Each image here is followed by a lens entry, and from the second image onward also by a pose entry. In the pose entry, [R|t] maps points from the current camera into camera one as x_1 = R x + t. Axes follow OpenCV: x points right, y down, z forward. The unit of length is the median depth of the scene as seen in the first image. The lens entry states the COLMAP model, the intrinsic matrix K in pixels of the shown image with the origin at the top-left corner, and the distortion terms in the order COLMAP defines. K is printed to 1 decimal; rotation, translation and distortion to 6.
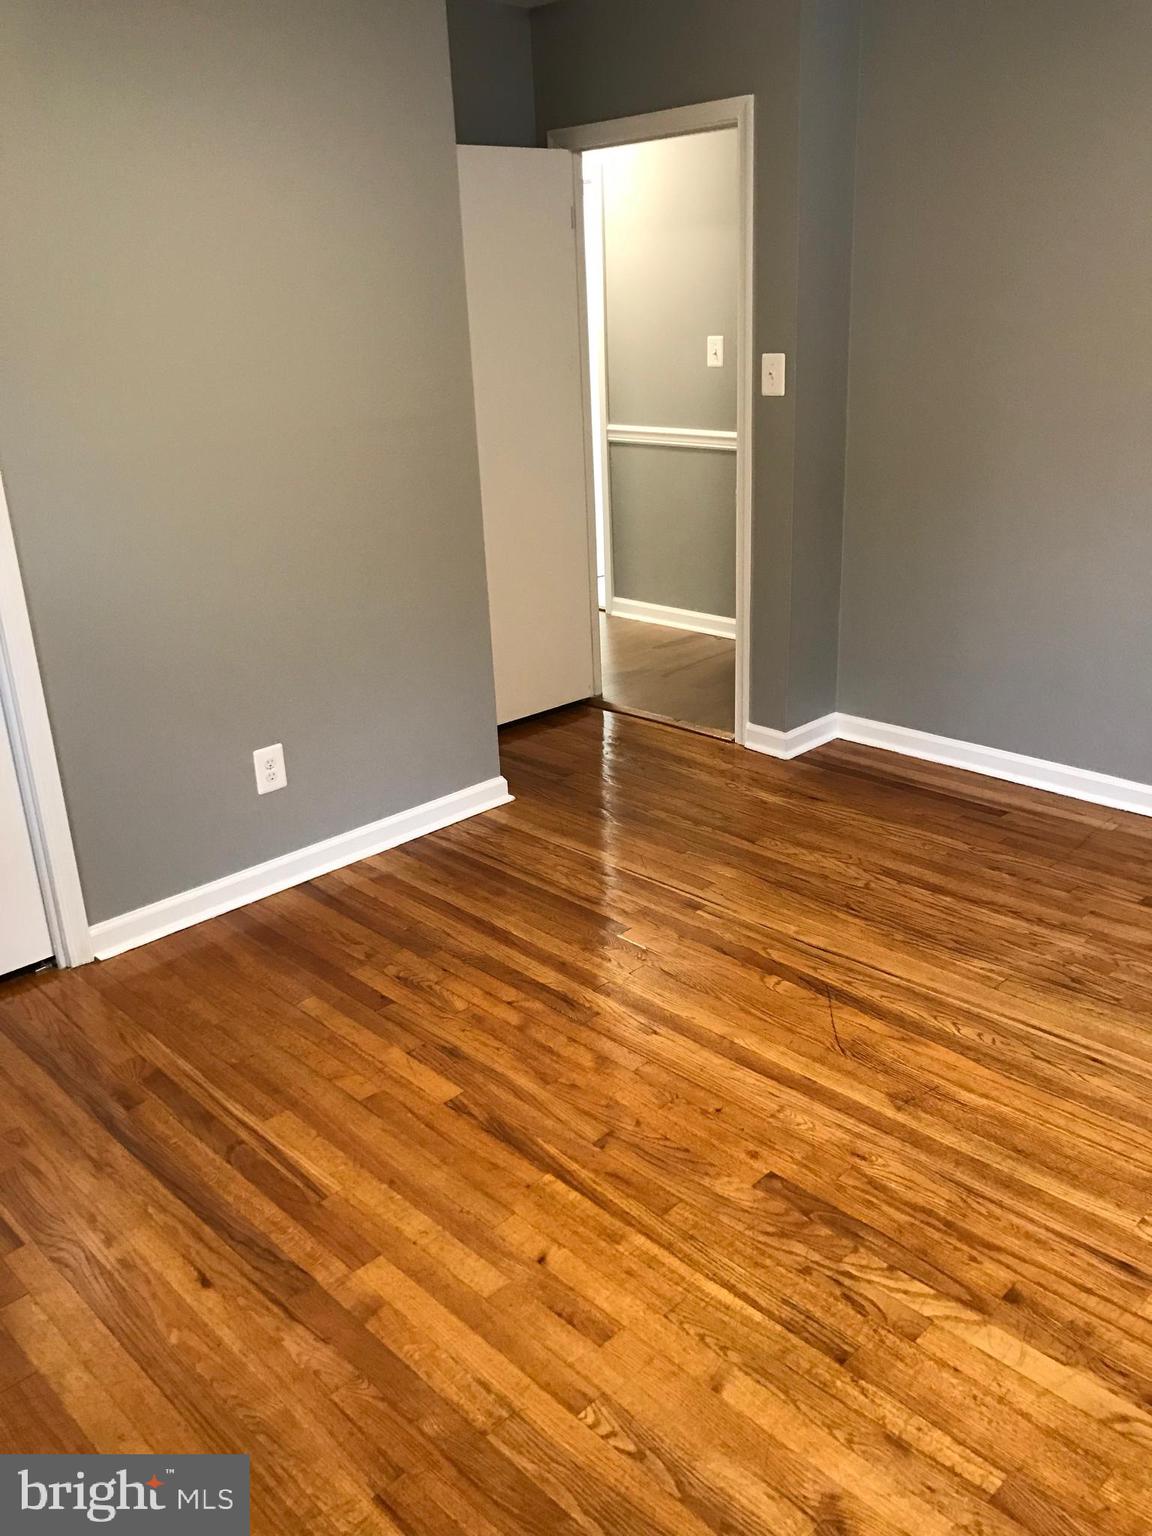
lens RADIAL K [[1258.6, 0, 572.0], [0, 1258.6, 761.2], [0, 0, 1]] dist [0.002708, -0.002026]
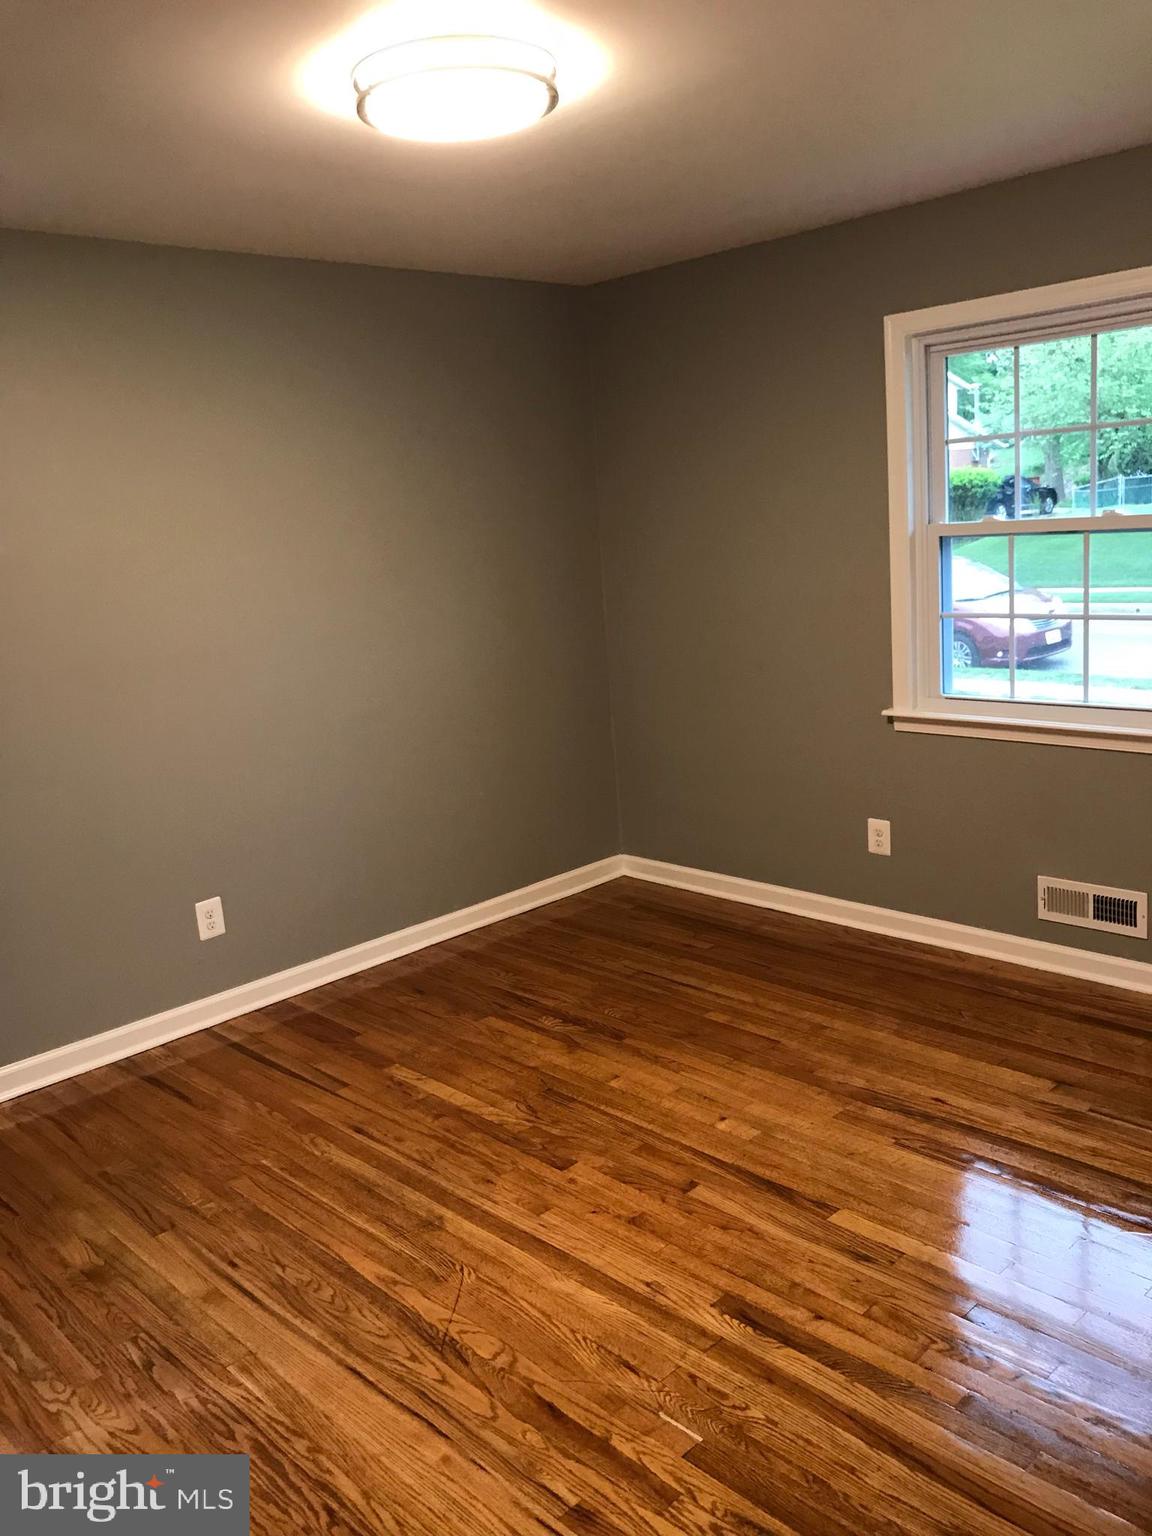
lens RADIAL K [[1263.1, 0, 576.0], [0, 1263.1, 768.0], [0, 0, 1]] dist [0.000058, -0.004849]
pose [[-0.993265, 0.112668, 0.027041, 0.054945], [0.109678, 0.838985, 0.532987, -0.664919], [0.037364, 0.532363, -0.845691, 1.727189]]
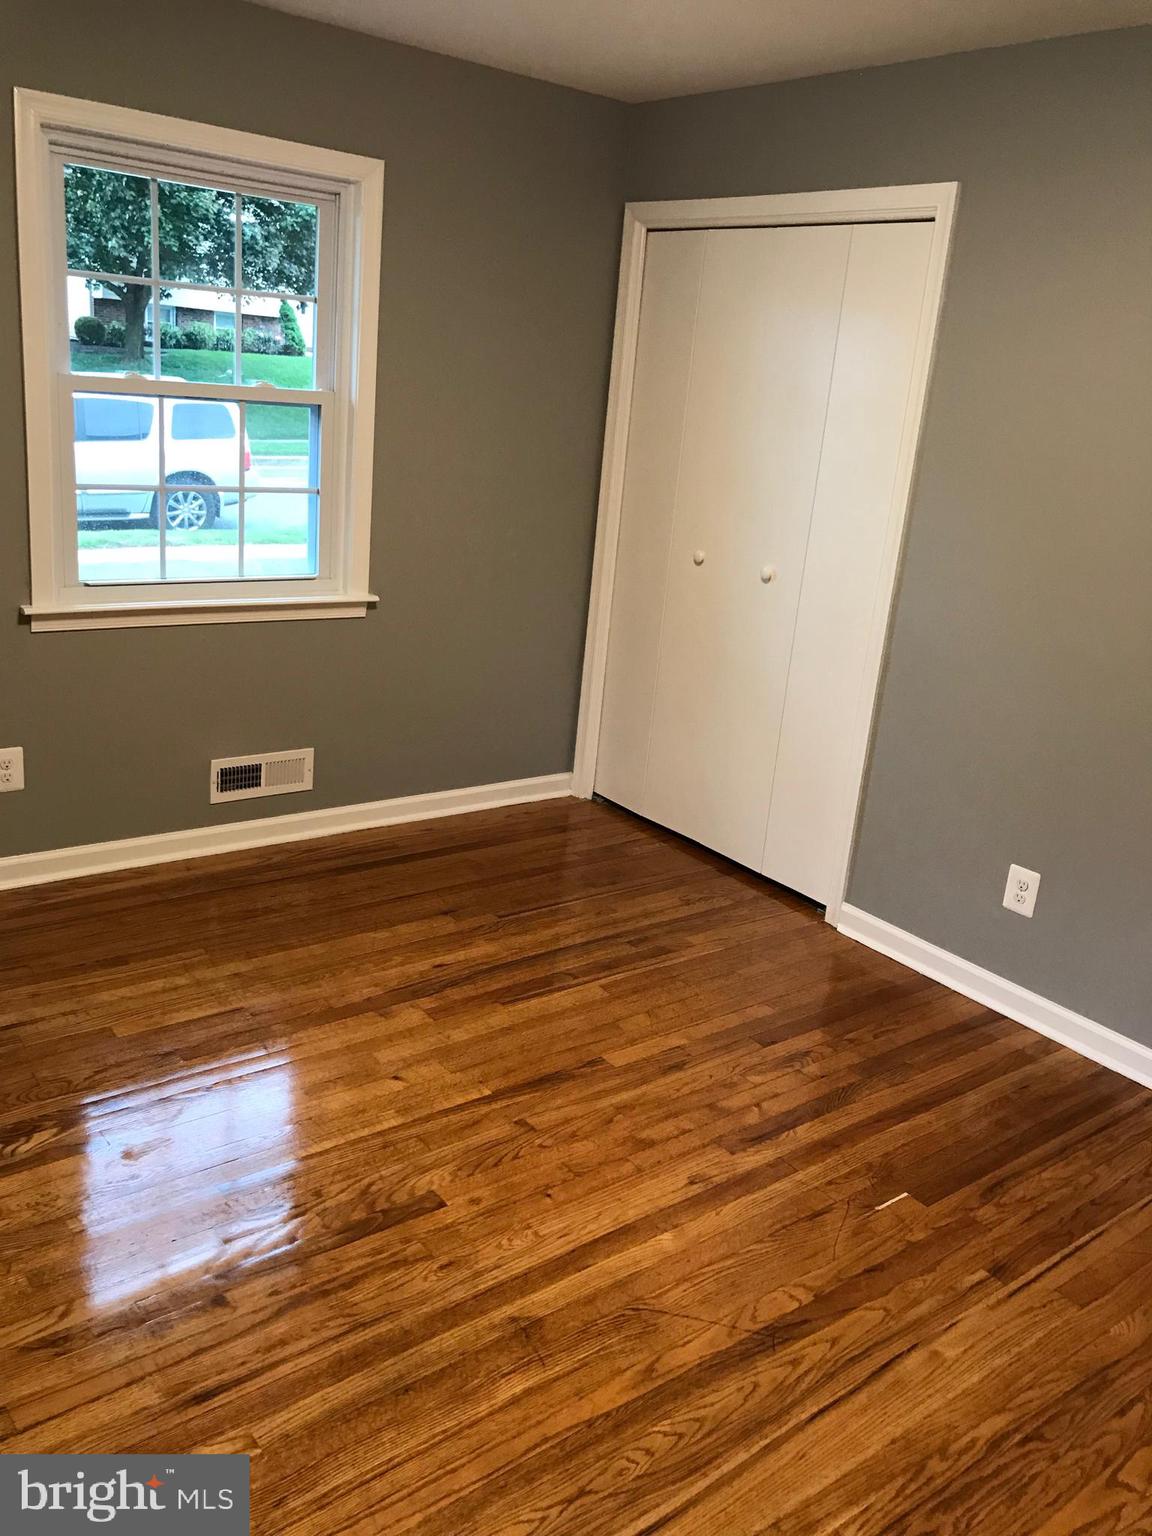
lens RADIAL K [[1268.7, 0, 580.8], [0, 1268.7, 753.1], [0, 0, 1]] dist [0.033508, -0.054002]
pose [[-0.105937, 0.321775, -0.940871, 0.937202], [-0.429733, 0.838459, 0.335136, -0.361720], [0.896720, 0.439827, 0.049454, 0.804904]]
